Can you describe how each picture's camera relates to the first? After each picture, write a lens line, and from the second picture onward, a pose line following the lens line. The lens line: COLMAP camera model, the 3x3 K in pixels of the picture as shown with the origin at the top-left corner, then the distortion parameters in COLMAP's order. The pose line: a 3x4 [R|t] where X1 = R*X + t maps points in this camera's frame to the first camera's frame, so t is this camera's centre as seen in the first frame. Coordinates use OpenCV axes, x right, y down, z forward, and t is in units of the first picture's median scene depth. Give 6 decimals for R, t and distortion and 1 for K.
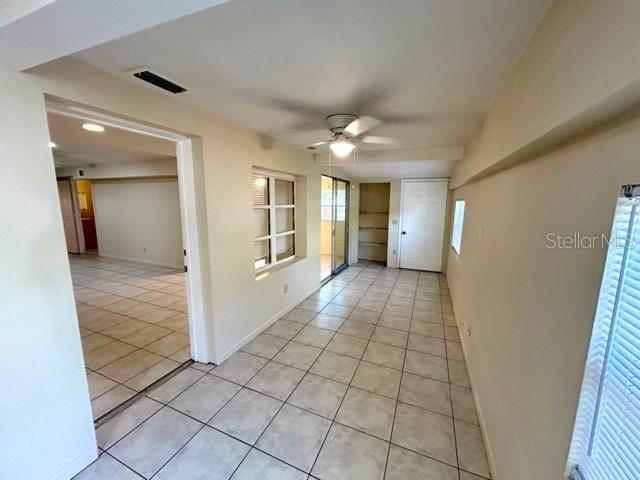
lens RADIAL K [[261.7, 0, 318.7], [0, 261.7, 239.1], [0, 0, 1]] dist [-0.001059, 0.000218]
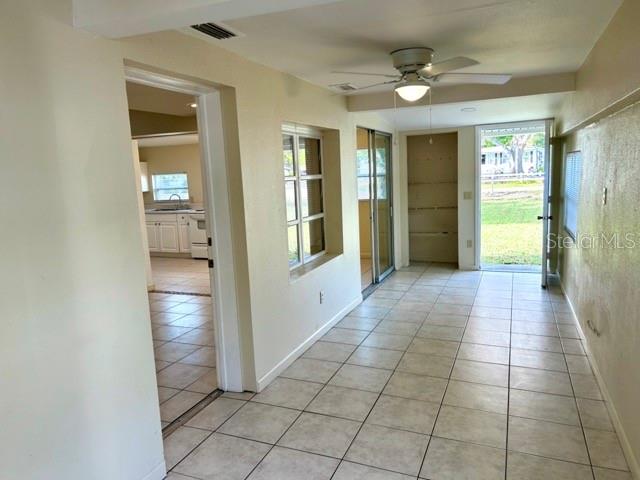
lens RADIAL K [[483.7, 0, 315.5], [0, 483.7, 236.4], [0, 0, 1]] dist [0.049330, -0.054487]
pose [[0.998327, -0.057687, 0.003816, -0.201034], [0.057741, 0.998205, -0.015898, 0.073691], [-0.002892, 0.016091, 0.999866, -0.368498]]
